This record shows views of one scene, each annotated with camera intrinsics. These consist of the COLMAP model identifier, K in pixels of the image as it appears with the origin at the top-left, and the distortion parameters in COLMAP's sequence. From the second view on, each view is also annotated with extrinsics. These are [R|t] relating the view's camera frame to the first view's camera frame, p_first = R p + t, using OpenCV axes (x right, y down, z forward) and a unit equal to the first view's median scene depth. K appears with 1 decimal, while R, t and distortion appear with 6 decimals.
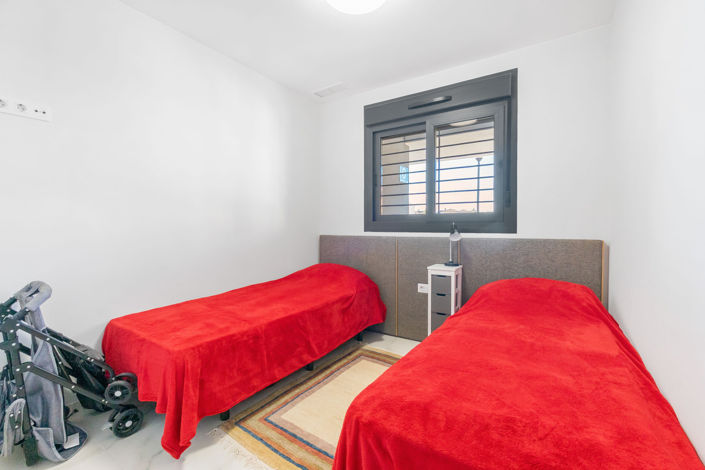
lens RADIAL K [[305.4, 0, 352.8], [0, 305.4, 231.0], [0, 0, 1]] dist [-0.002038, -0.000145]
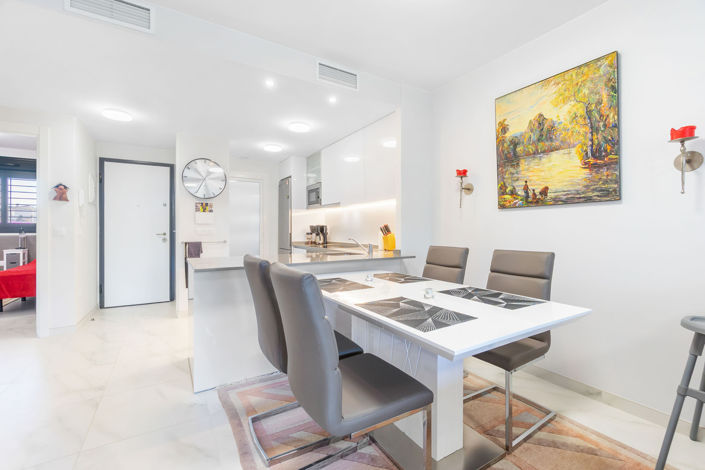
lens RADIAL K [[305.4, 0, 352.8], [0, 305.4, 231.0], [0, 0, 1]] dist [-0.002038, -0.000145]
pose [[0.429731, 0.000064, 0.902957, -0.576494], [0.022586, 0.999686, -0.010820, 0.065646], [-0.902675, 0.025044, 0.429595, -1.937342]]
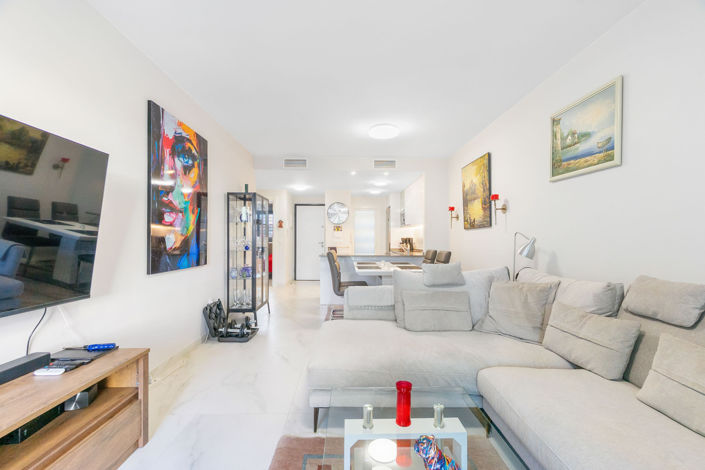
lens RADIAL K [[305.4, 0, 352.8], [0, 305.4, 231.0], [0, 0, 1]] dist [-0.002038, -0.000145]
pose [[0.820108, 0.021815, 0.571793, -1.379078], [0.012319, 0.998368, -0.055759, 0.119955], [-0.572076, 0.052773, 0.818501, -3.850899]]
